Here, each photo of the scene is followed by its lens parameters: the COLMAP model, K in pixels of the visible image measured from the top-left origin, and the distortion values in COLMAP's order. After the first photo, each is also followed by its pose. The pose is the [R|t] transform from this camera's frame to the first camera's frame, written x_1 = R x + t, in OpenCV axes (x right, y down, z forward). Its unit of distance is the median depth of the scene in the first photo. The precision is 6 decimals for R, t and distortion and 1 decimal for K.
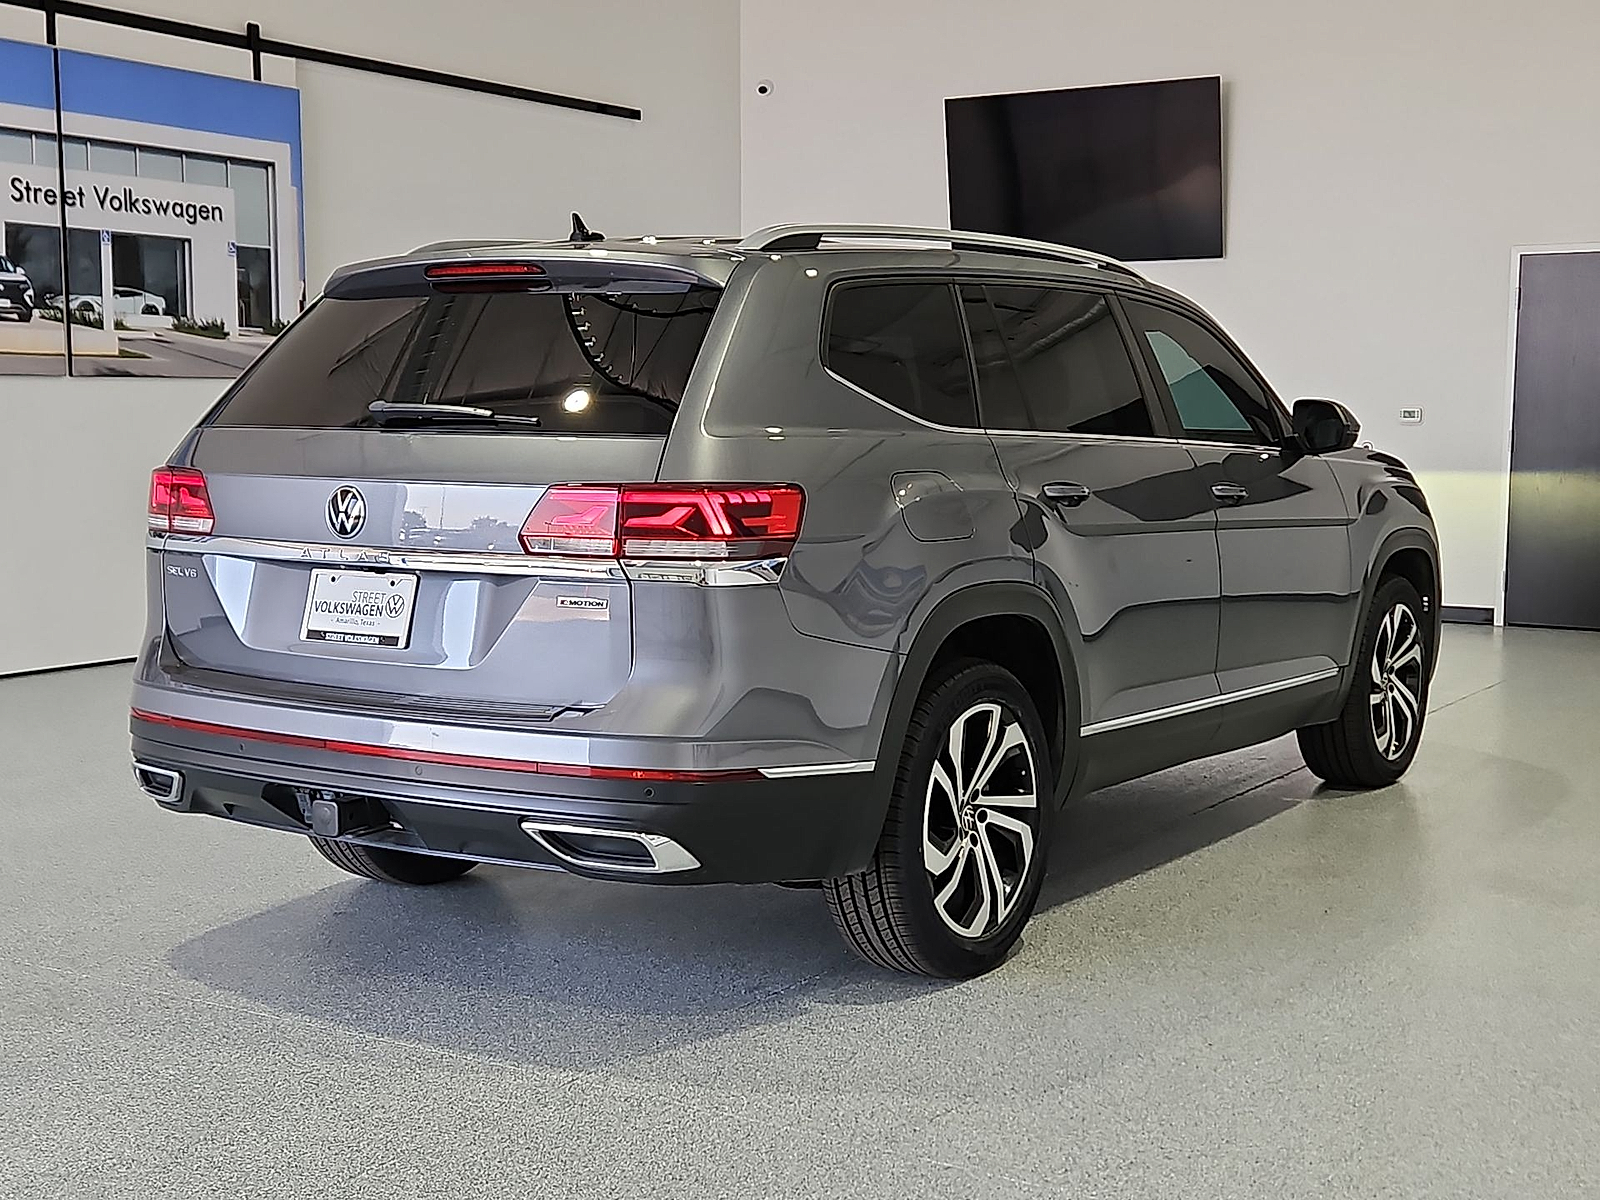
lens RADIAL K [[2139.6, 0, 800.0], [0, 2139.6, 600.0], [0, 0, 1]] dist [0.056429, -0.041976]
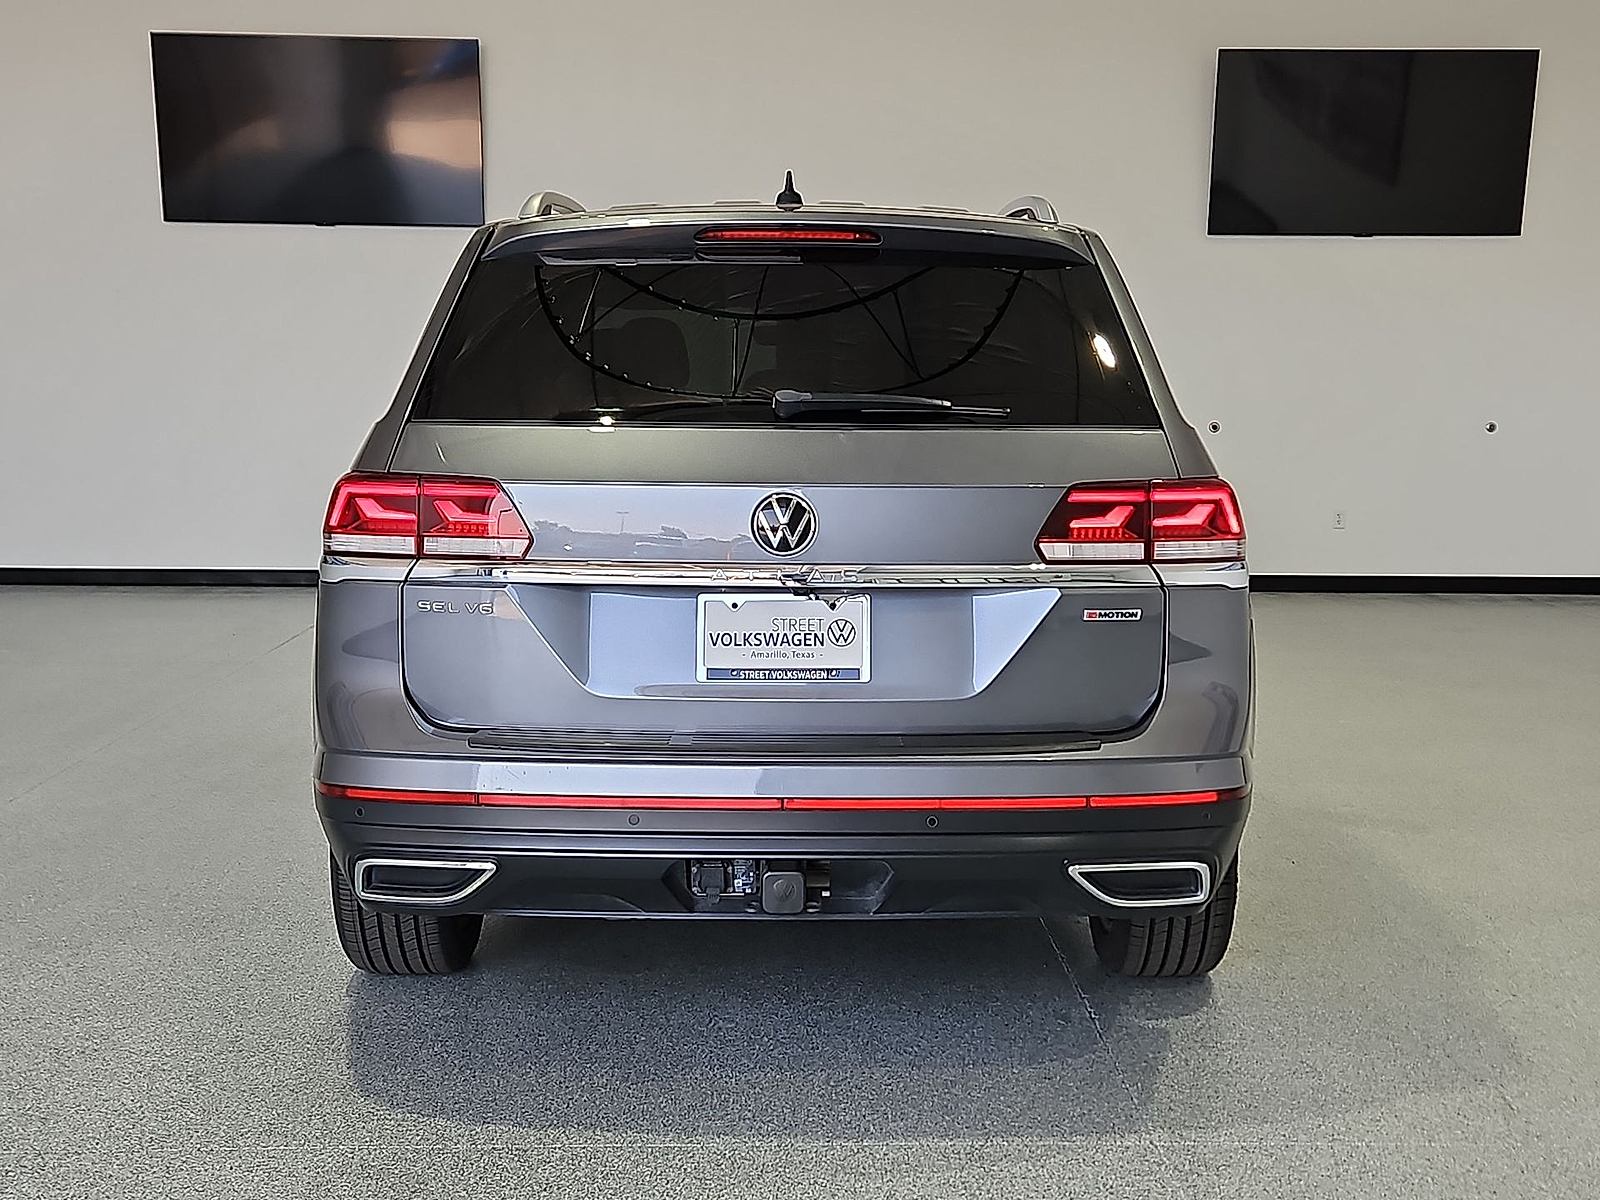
lens RADIAL K [[2139.6, 0, 800.0], [0, 2139.6, 600.0], [0, 0, 1]] dist [0.056429, -0.041976]
pose [[0.829691, -0.057122, 0.555293, -0.662612], [0.048744, 0.998365, 0.029869, -0.035631], [-0.556091, 0.002285, 0.831118, 0.302836]]
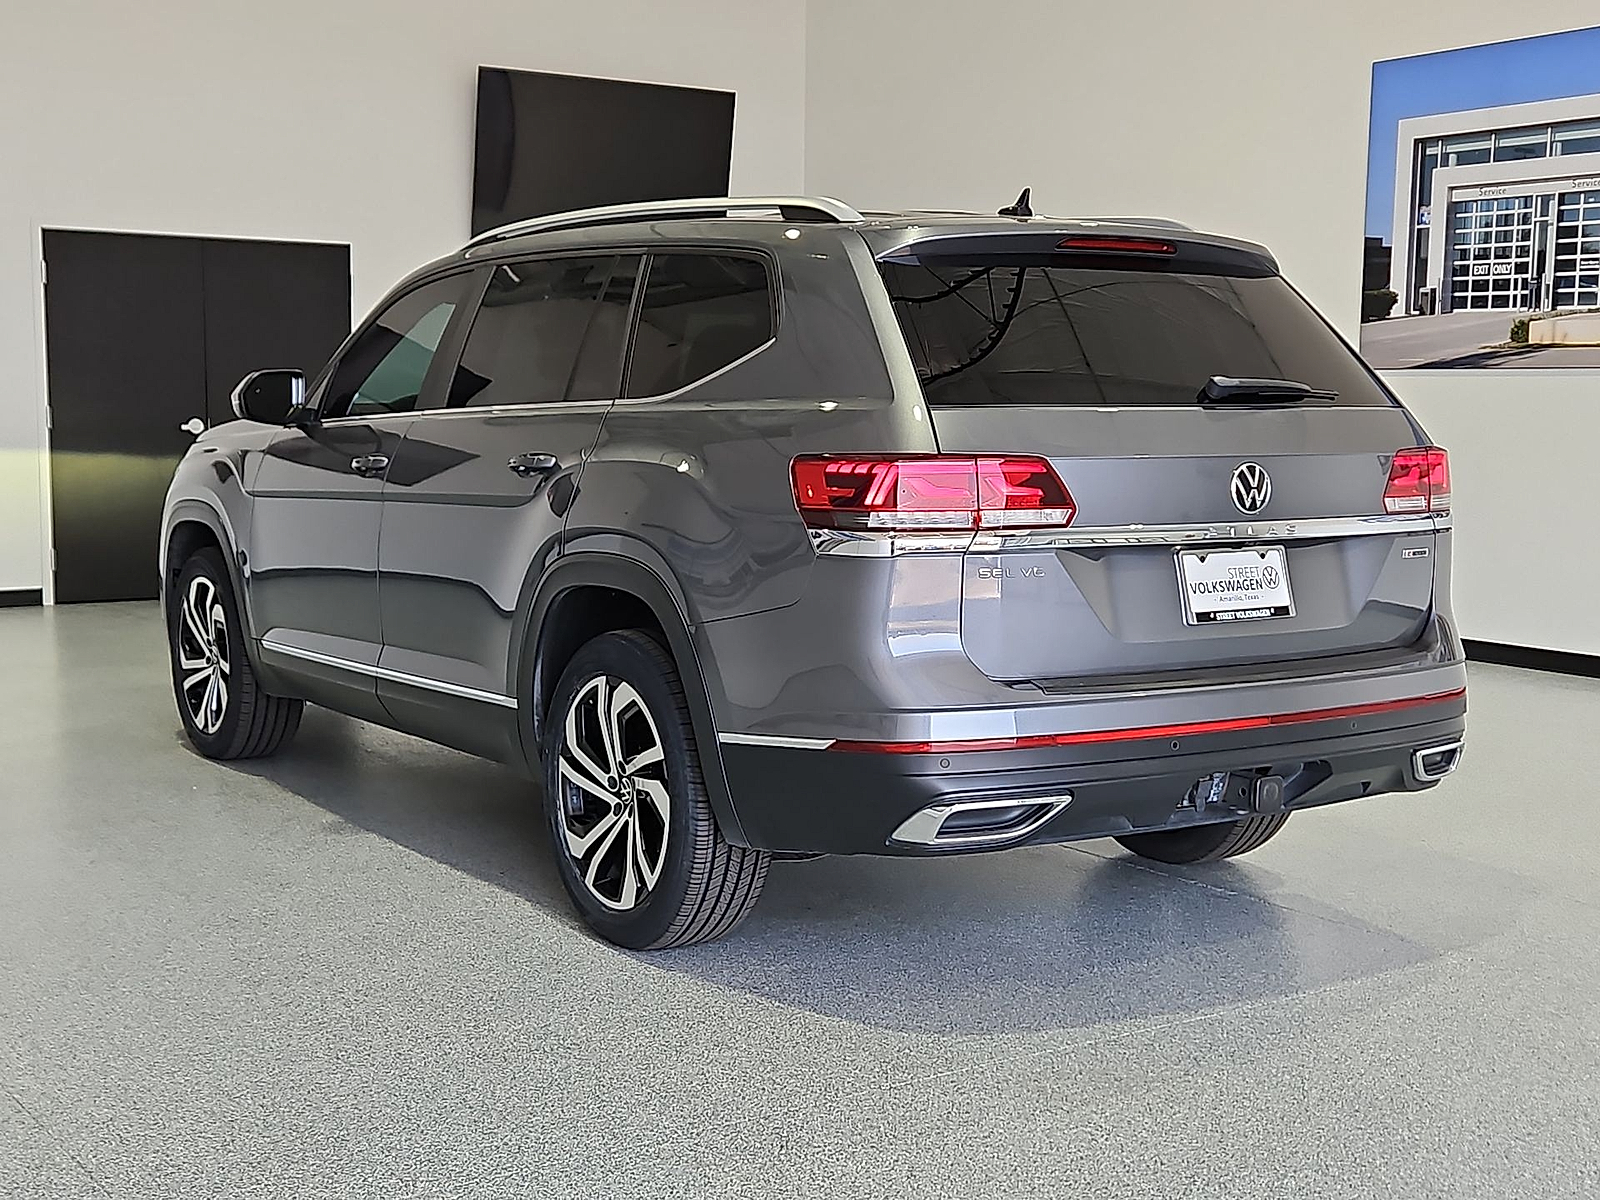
lens RADIAL K [[2122.9, 0, 726.1], [0, 2122.9, 637.5], [0, 0, 1]] dist [0.187490, -0.014762]
pose [[0.401873, -0.107847, 0.909322, -1.211248], [0.084174, 0.993187, 0.080593, -0.072069], [-0.911819, 0.044153, 0.408212, 0.809762]]
